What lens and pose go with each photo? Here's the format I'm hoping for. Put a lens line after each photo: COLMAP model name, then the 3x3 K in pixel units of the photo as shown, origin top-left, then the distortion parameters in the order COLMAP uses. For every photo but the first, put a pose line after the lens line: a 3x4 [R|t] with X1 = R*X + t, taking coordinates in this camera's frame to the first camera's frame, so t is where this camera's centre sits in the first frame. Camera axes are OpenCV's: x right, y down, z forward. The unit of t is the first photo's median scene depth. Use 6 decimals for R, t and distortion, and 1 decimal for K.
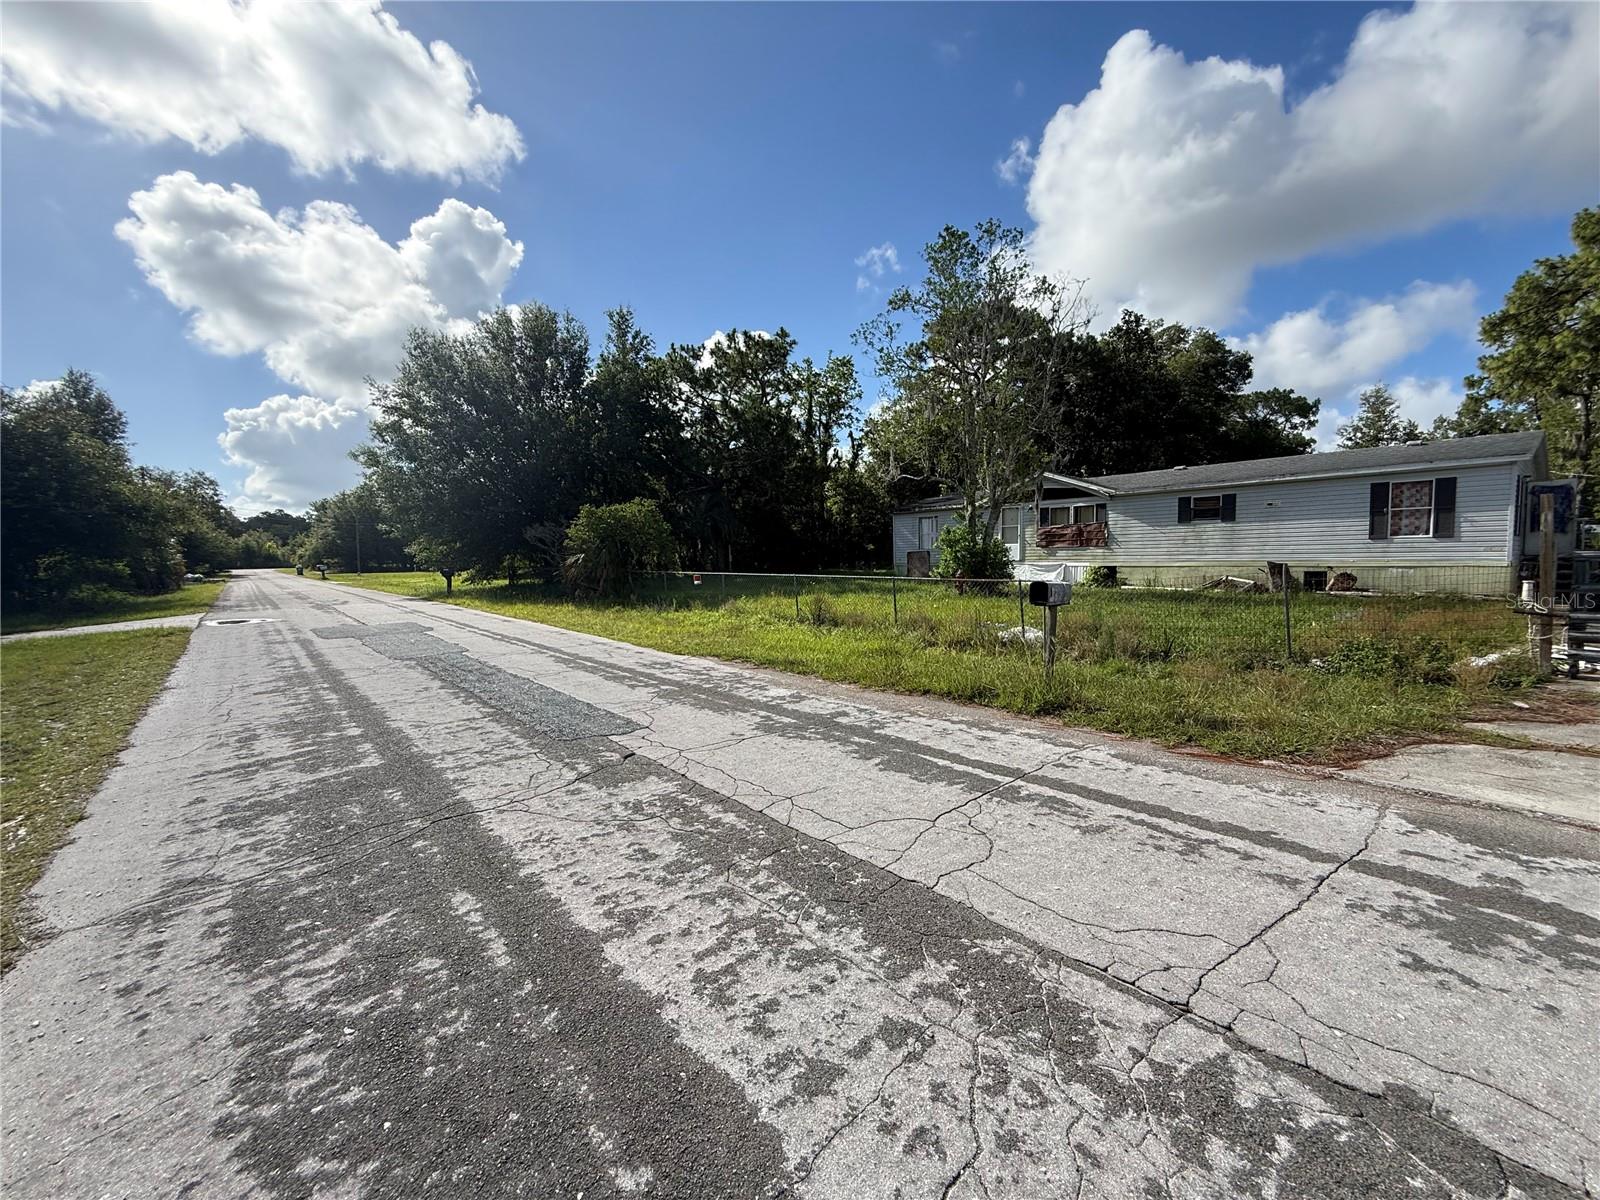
lens RADIAL K [[642.4, 0, 798.2], [0, 642.4, 601.7], [0, 0, 1]] dist [-0.000879, 0.000408]
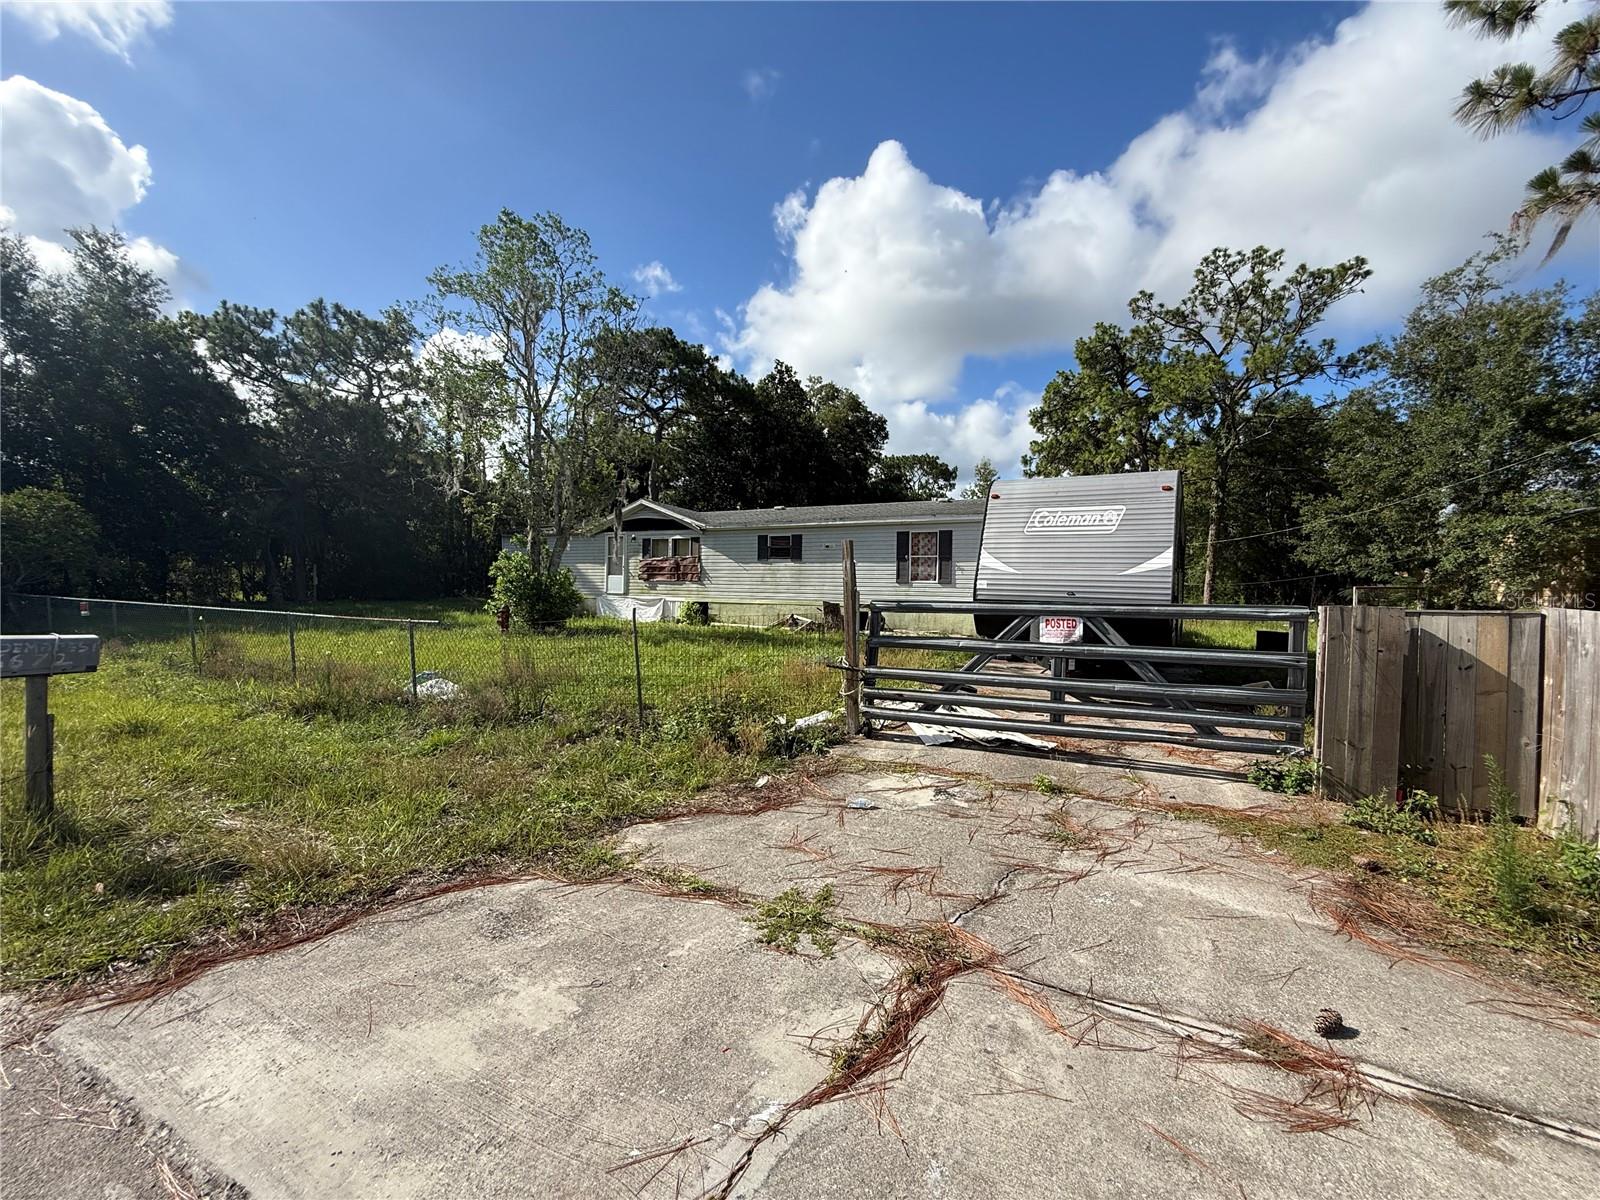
lens RADIAL K [[642.4, 0, 798.2], [0, 642.4, 601.7], [0, 0, 1]] dist [-0.000879, 0.000408]
pose [[0.919300, 0.021801, 0.392953, 0.262916], [-0.003574, 0.998886, -0.047055, -0.012032], [-0.393541, 0.041853, 0.918354, 0.060460]]
